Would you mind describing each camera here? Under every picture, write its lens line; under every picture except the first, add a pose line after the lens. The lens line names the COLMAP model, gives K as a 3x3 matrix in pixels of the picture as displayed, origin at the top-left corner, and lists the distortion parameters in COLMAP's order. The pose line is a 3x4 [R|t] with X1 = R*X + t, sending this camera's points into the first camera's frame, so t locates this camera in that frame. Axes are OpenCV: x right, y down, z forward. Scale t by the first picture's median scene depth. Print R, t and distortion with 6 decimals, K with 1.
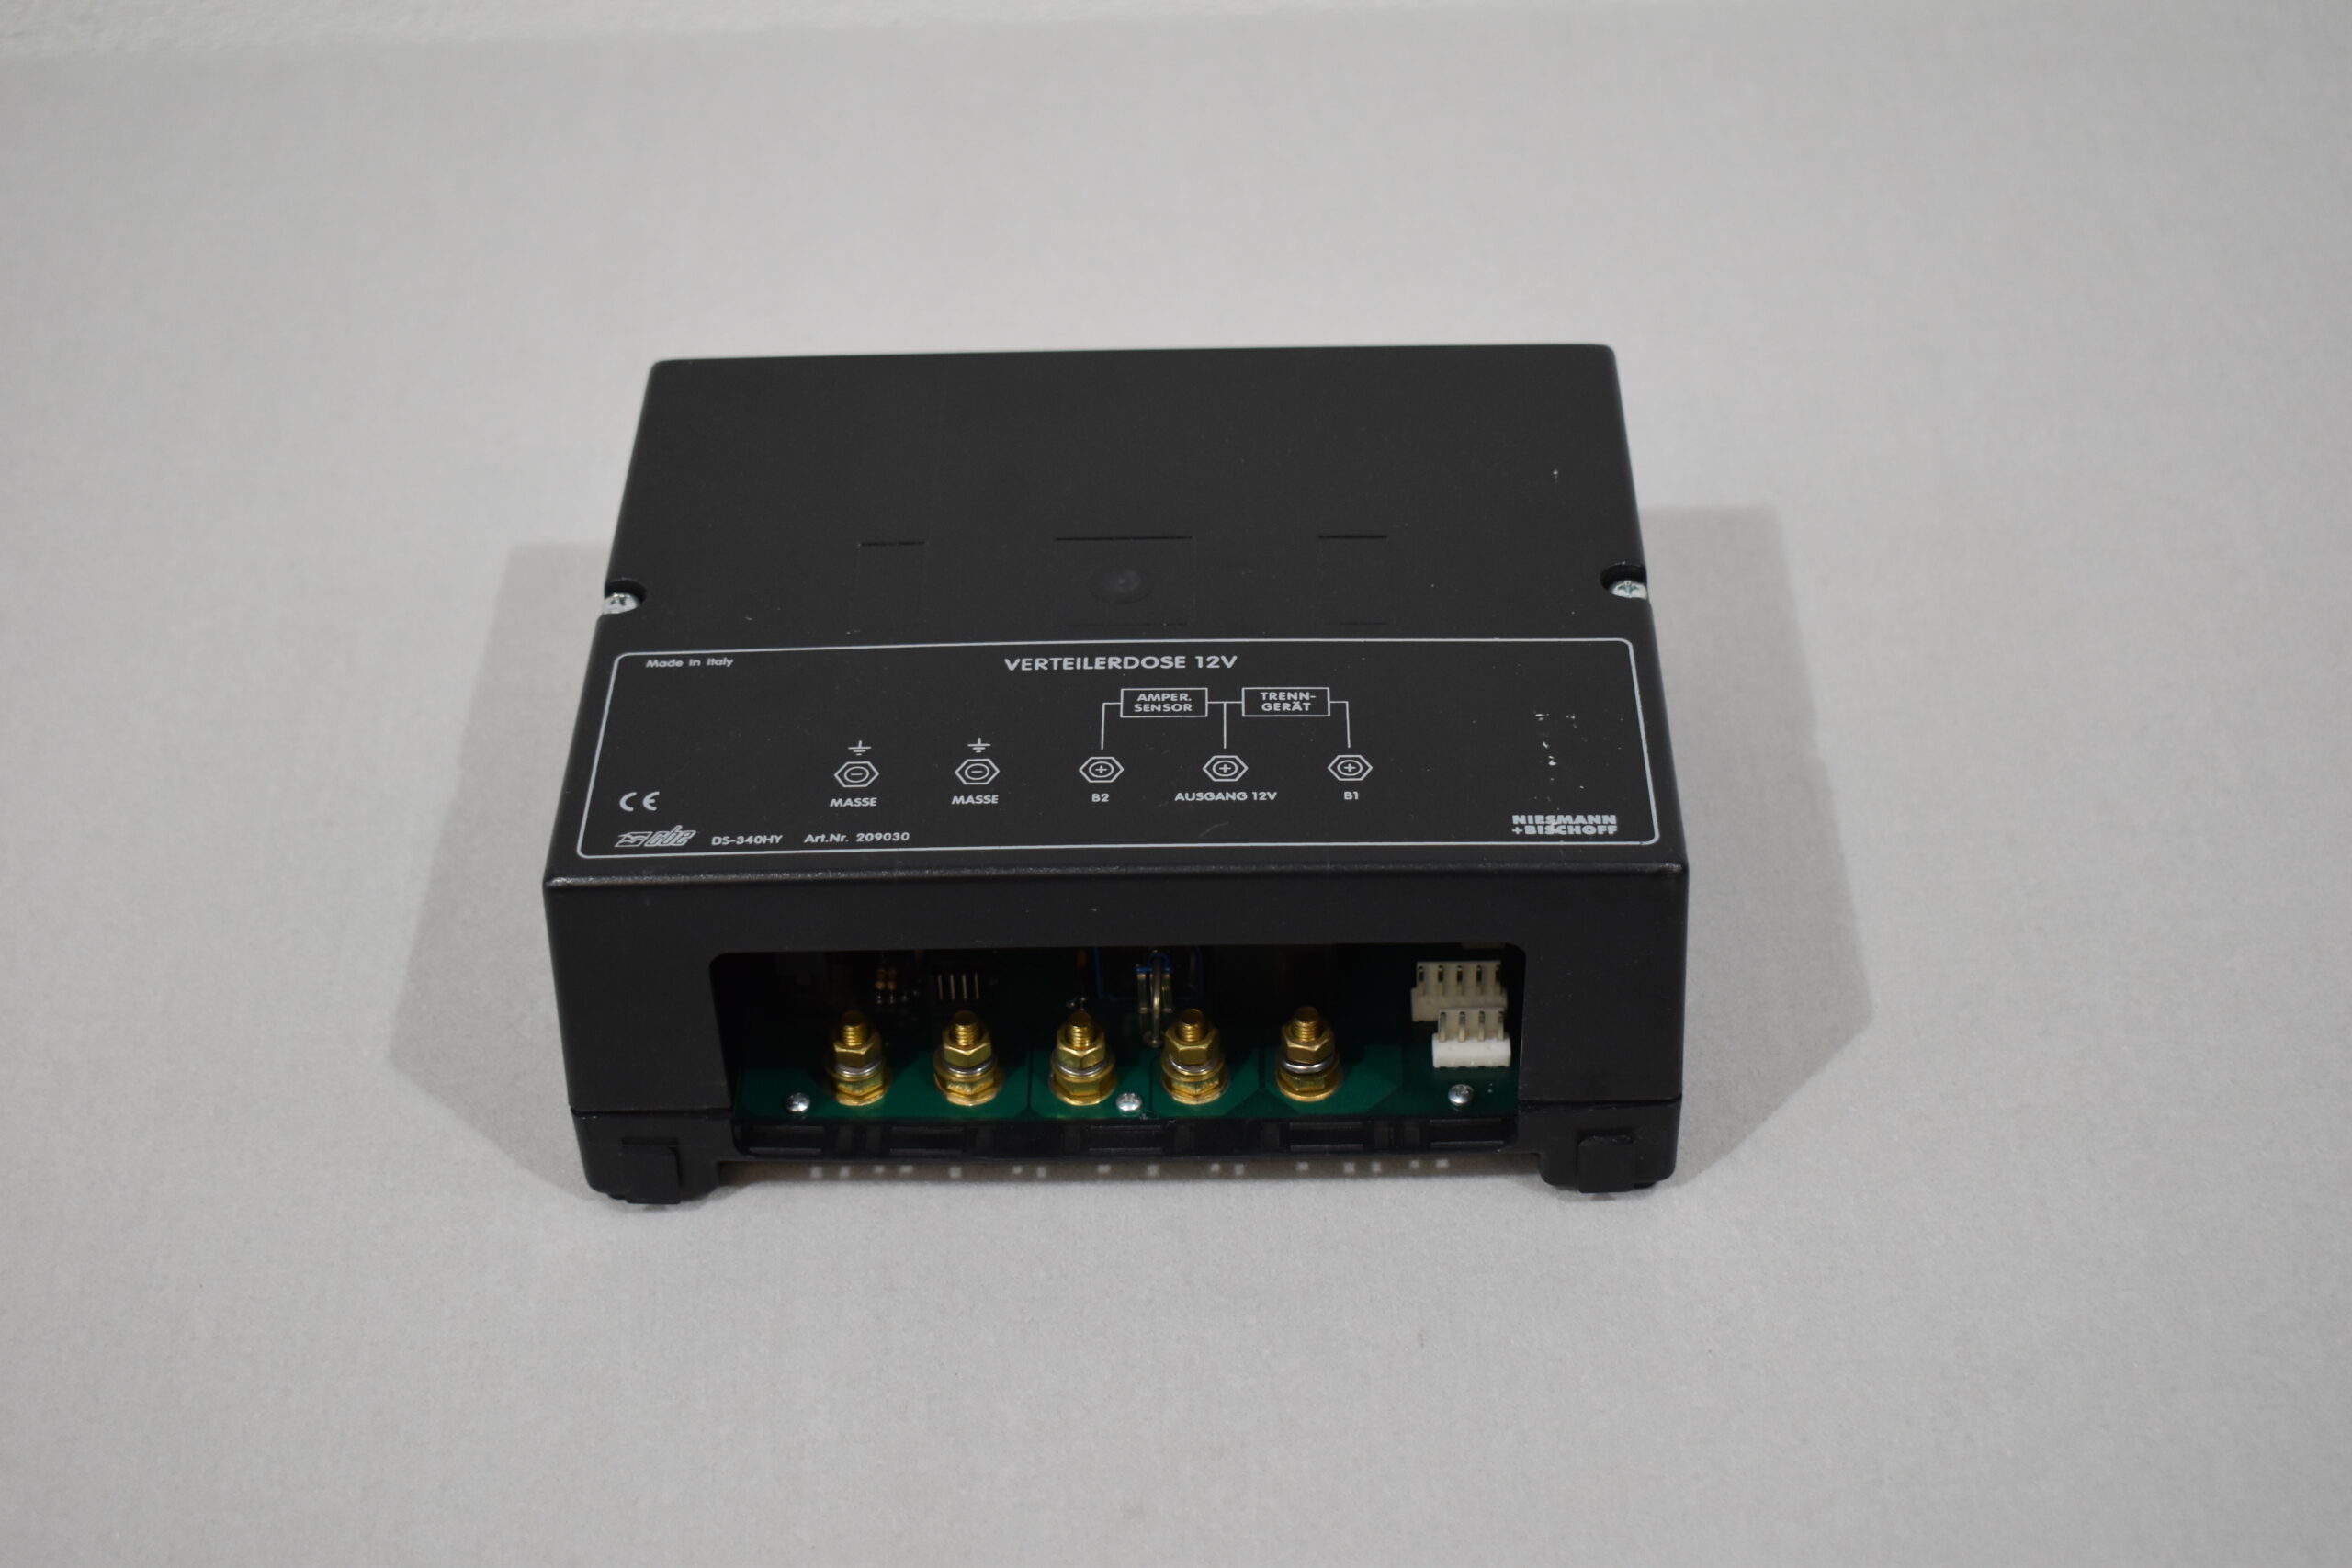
lens RADIAL K [[3609.9, 0, 1181.2], [0, 3609.9, 771.7], [0, 0, 1]] dist [-0.023050, 0.000000]
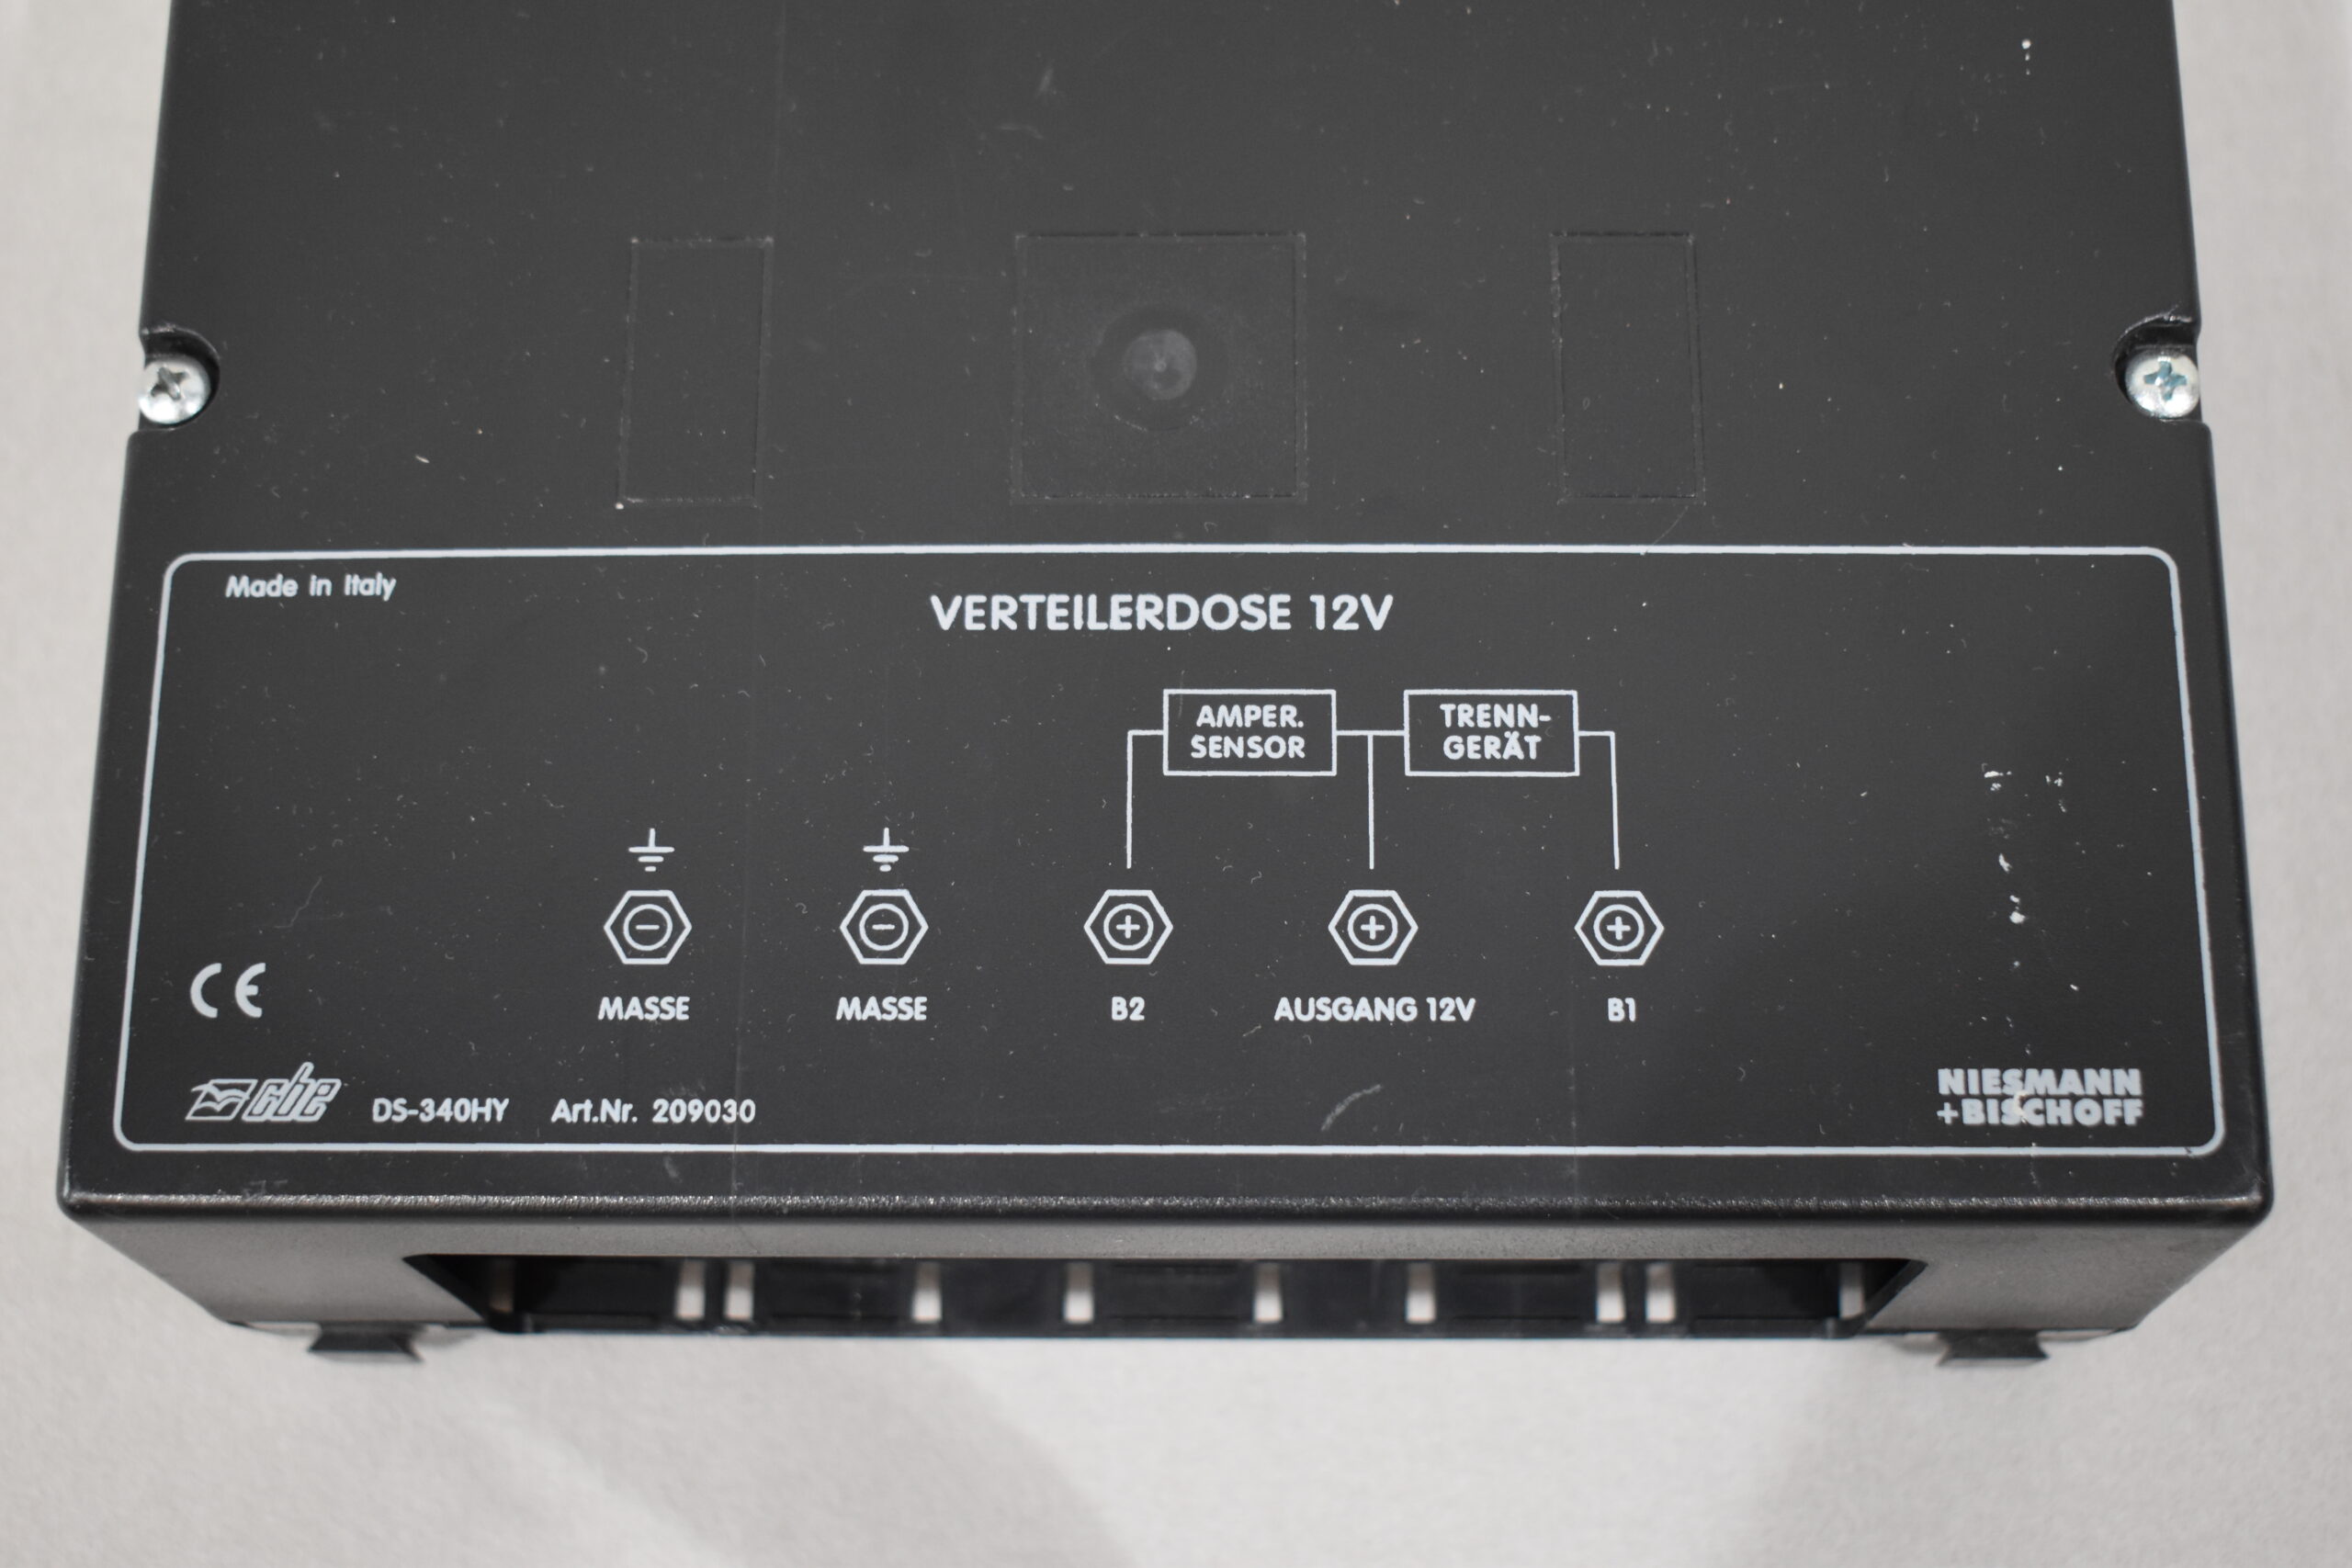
lens RADIAL K [[3364.5, 0, 1171.6], [0, 3364.5, 783.0], [0, 0, 1]] dist [-0.056304, 0.000000]
pose [[0.999991, -0.002537, 0.003341, -0.016857], [0.000305, 0.838305, 0.545202, -0.263201], [-0.004183, -0.545196, 0.838298, 0.588467]]
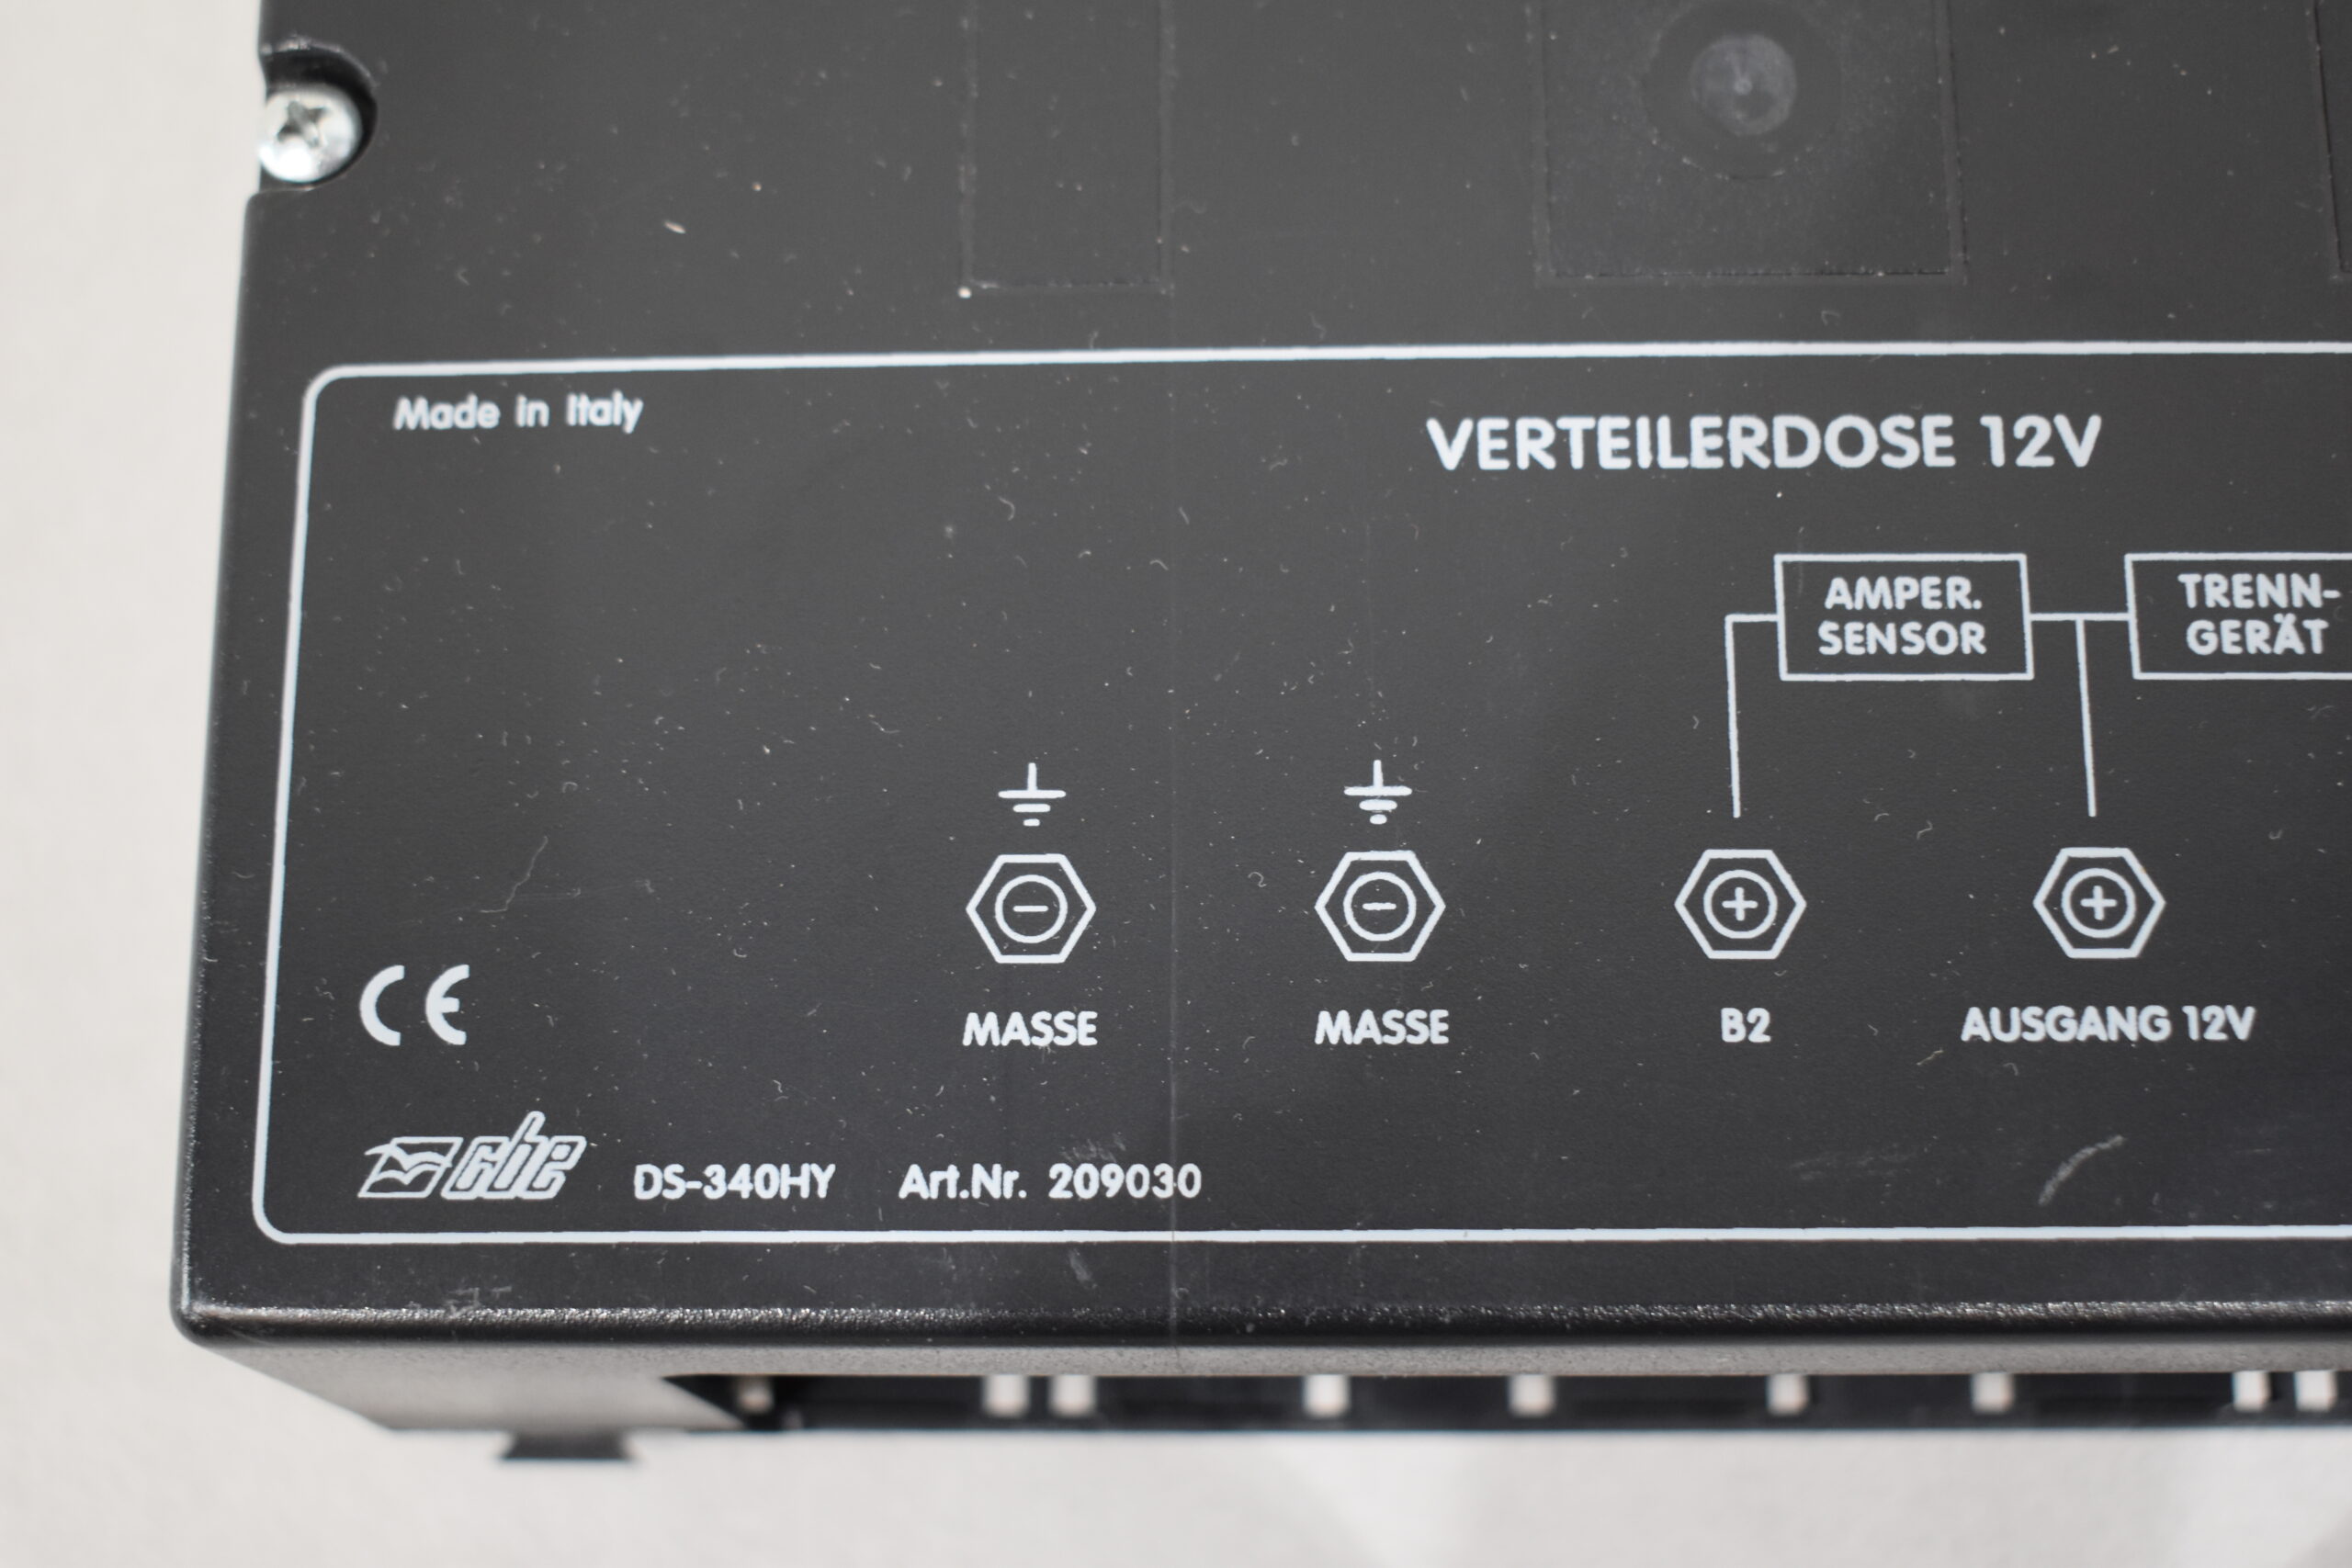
lens RADIAL K [[3364.5, 0, 1171.1], [0, 3364.5, 793.4], [0, 0, 1]] dist [-0.056304, 0.000000]
pose [[0.999959, -0.008978, -0.001029, -0.072897], [0.007910, 0.814544, 0.580048, -0.187535], [-0.004370, -0.580032, 0.814582, 0.712572]]
